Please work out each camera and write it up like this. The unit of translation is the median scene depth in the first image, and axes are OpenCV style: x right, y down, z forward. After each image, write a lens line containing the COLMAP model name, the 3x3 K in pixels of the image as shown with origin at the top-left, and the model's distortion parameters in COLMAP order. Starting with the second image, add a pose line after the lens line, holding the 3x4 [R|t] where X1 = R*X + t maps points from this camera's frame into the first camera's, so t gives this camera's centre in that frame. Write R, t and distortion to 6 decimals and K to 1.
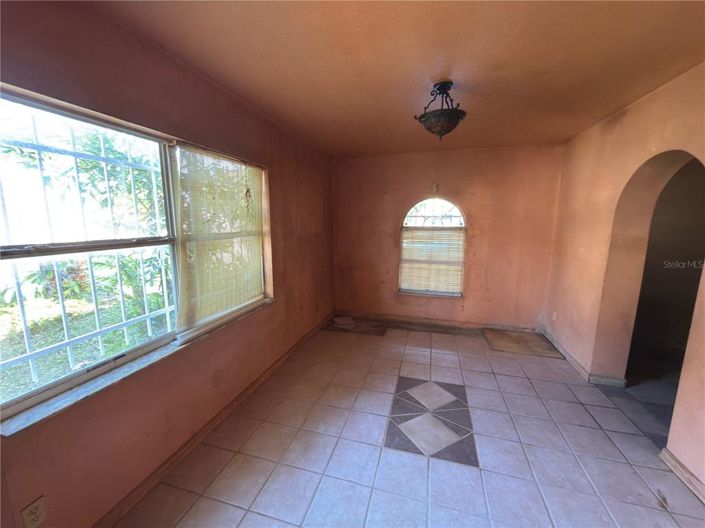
lens RADIAL K [[281.2, 0, 353.0], [0, 281.2, 265.6], [0, 0, 1]] dist [-0.000982, 0.000433]
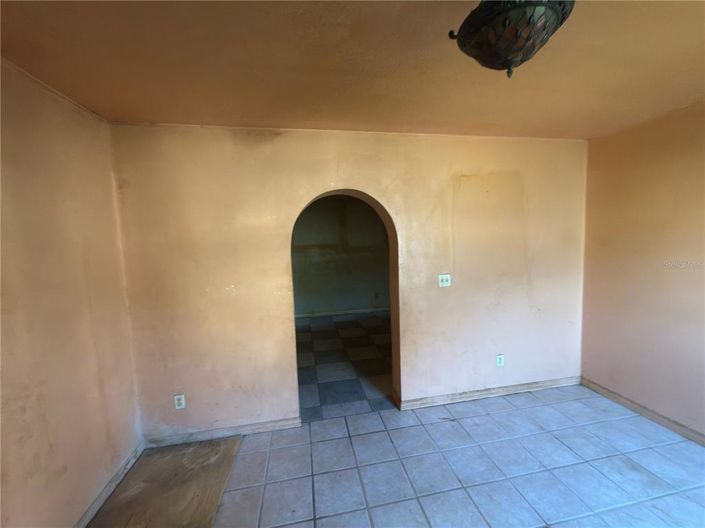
lens RADIAL K [[281.2, 0, 353.0], [0, 281.2, 265.6], [0, 0, 1]] dist [-0.000982, 0.000433]
pose [[-0.443682, -0.073130, 0.893195, -0.001444], [0.175134, 0.970373, 0.166444, -0.263230], [-0.878905, 0.230277, -0.417730, 1.442829]]
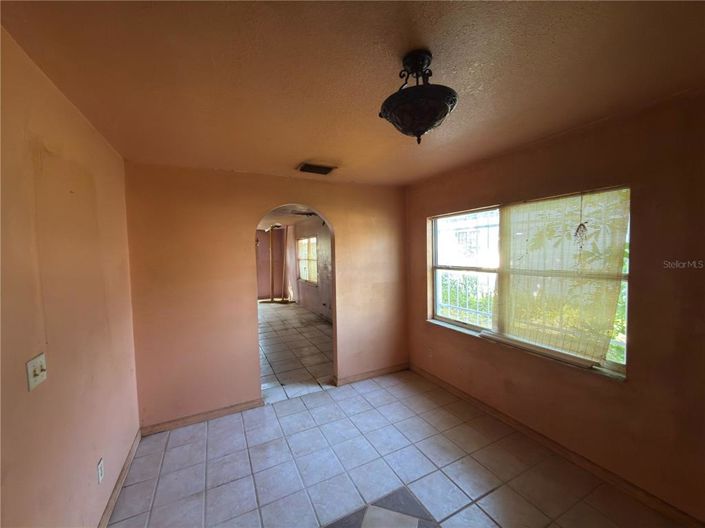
lens RADIAL K [[281.2, 0, 353.0], [0, 281.2, 265.6], [0, 0, 1]] dist [-0.000982, 0.000433]
pose [[-0.741466, 0.044568, -0.669509, 0.810805], [-0.083927, 0.983796, 0.158436, -0.251920], [0.665721, 0.173665, -0.725711, 1.350489]]
